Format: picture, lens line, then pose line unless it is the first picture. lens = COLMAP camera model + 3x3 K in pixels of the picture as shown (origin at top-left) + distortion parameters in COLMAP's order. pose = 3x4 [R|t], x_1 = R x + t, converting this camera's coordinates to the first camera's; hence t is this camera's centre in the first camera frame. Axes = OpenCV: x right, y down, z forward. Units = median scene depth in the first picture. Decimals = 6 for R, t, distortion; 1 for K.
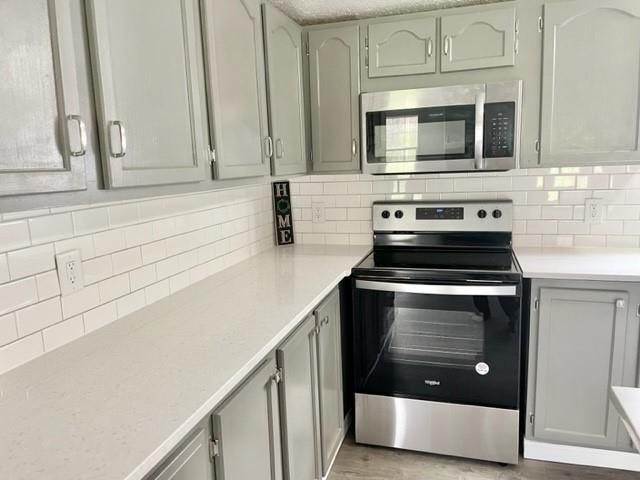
lens RADIAL K [[487.6, 0, 320.0], [0, 487.6, 240.0], [0, 0, 1]] dist [0.060728, -0.002538]
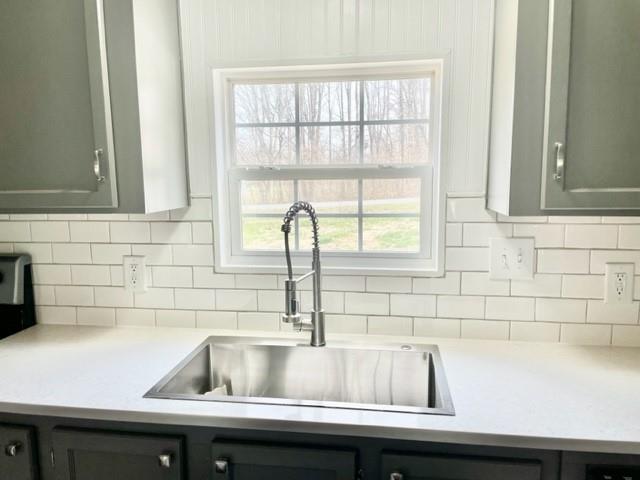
lens RADIAL K [[487.6, 0, 320.0], [0, 487.6, 240.0], [0, 0, 1]] dist [0.060728, -0.002538]
pose [[0.989564, 0.013246, 0.143482, 0.716624], [-0.006574, 0.998879, -0.046875, -0.076387], [-0.143942, 0.045442, 0.988542, 0.282319]]
